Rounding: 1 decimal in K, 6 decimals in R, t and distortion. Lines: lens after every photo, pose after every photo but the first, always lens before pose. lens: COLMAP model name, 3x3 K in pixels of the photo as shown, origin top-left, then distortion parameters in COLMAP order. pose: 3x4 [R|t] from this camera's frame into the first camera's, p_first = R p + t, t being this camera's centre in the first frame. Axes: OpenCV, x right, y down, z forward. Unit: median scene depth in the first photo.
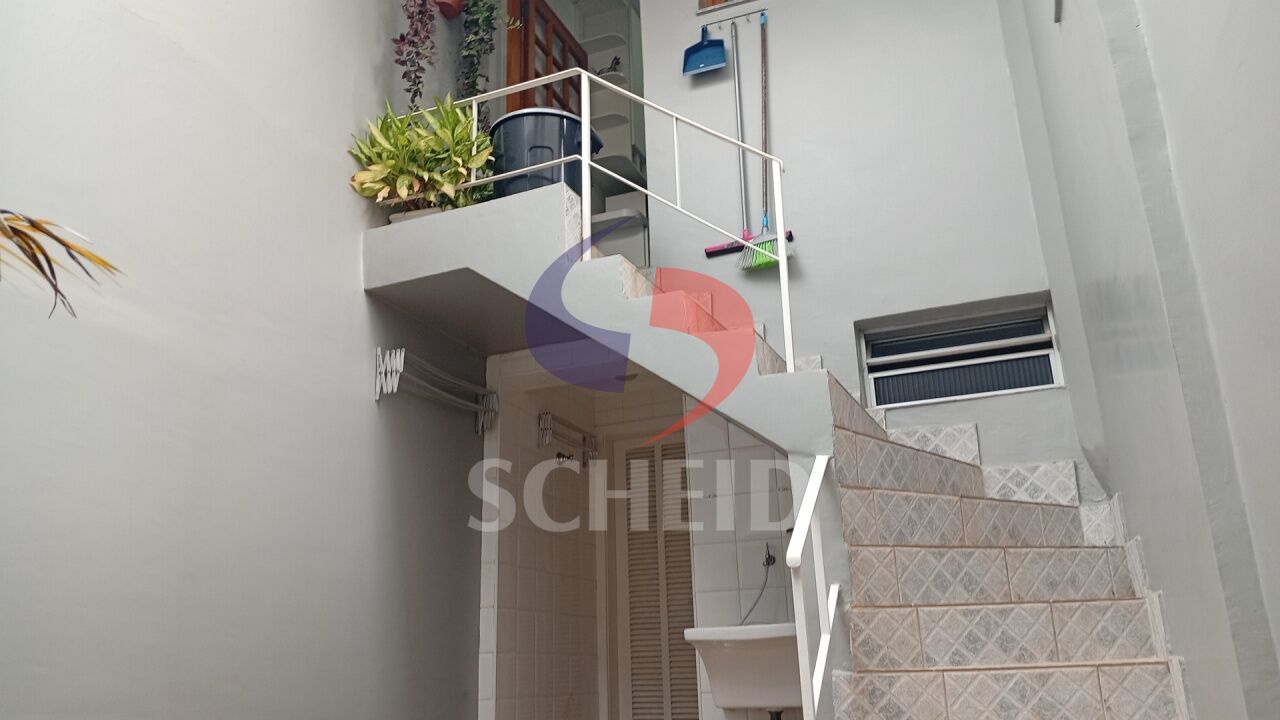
lens RADIAL K [[999.1, 0, 640.0], [0, 999.1, 360.0], [0, 0, 1]] dist [0.135148, -0.234491]
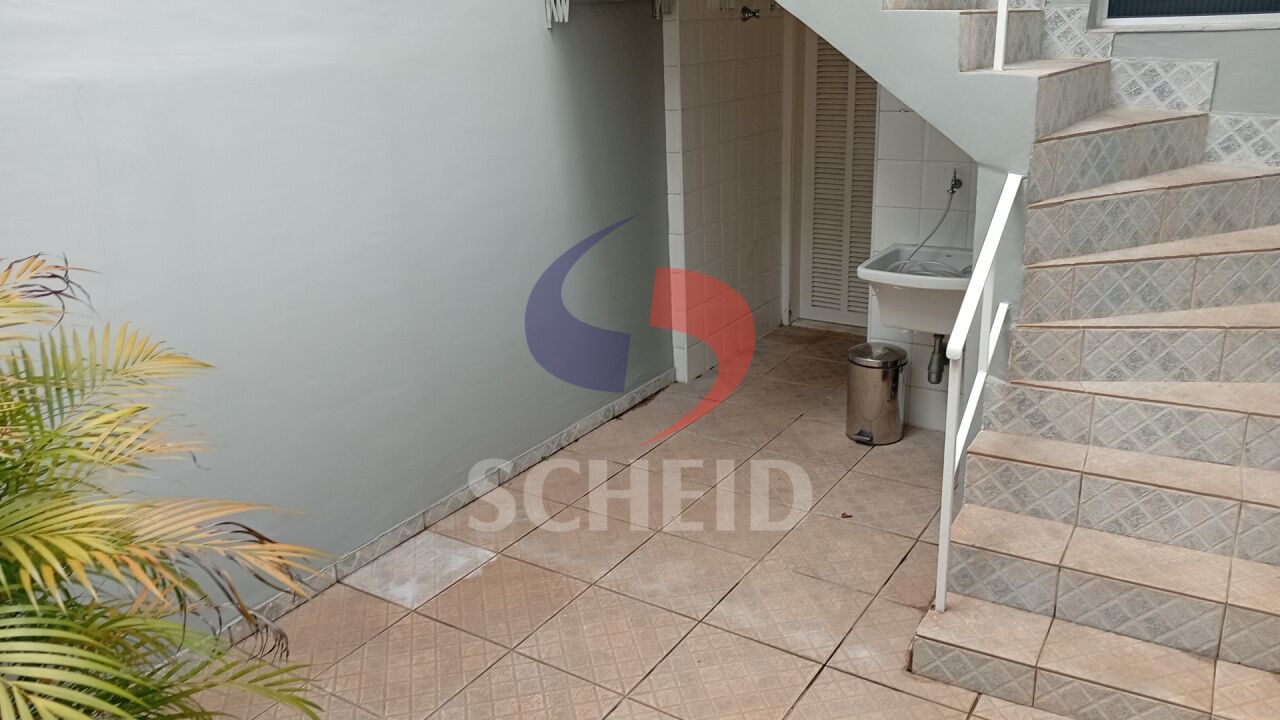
lens RADIAL K [[997.6, 0, 640.0], [0, 997.6, 360.0], [0, 0, 1]] dist [0.043335, -0.084758]
pose [[0.982146, 0.057278, -0.179186, 0.016320], [0.060631, 0.805305, 0.589752, -0.347703], [0.178079, -0.590087, 0.787455, 0.104778]]
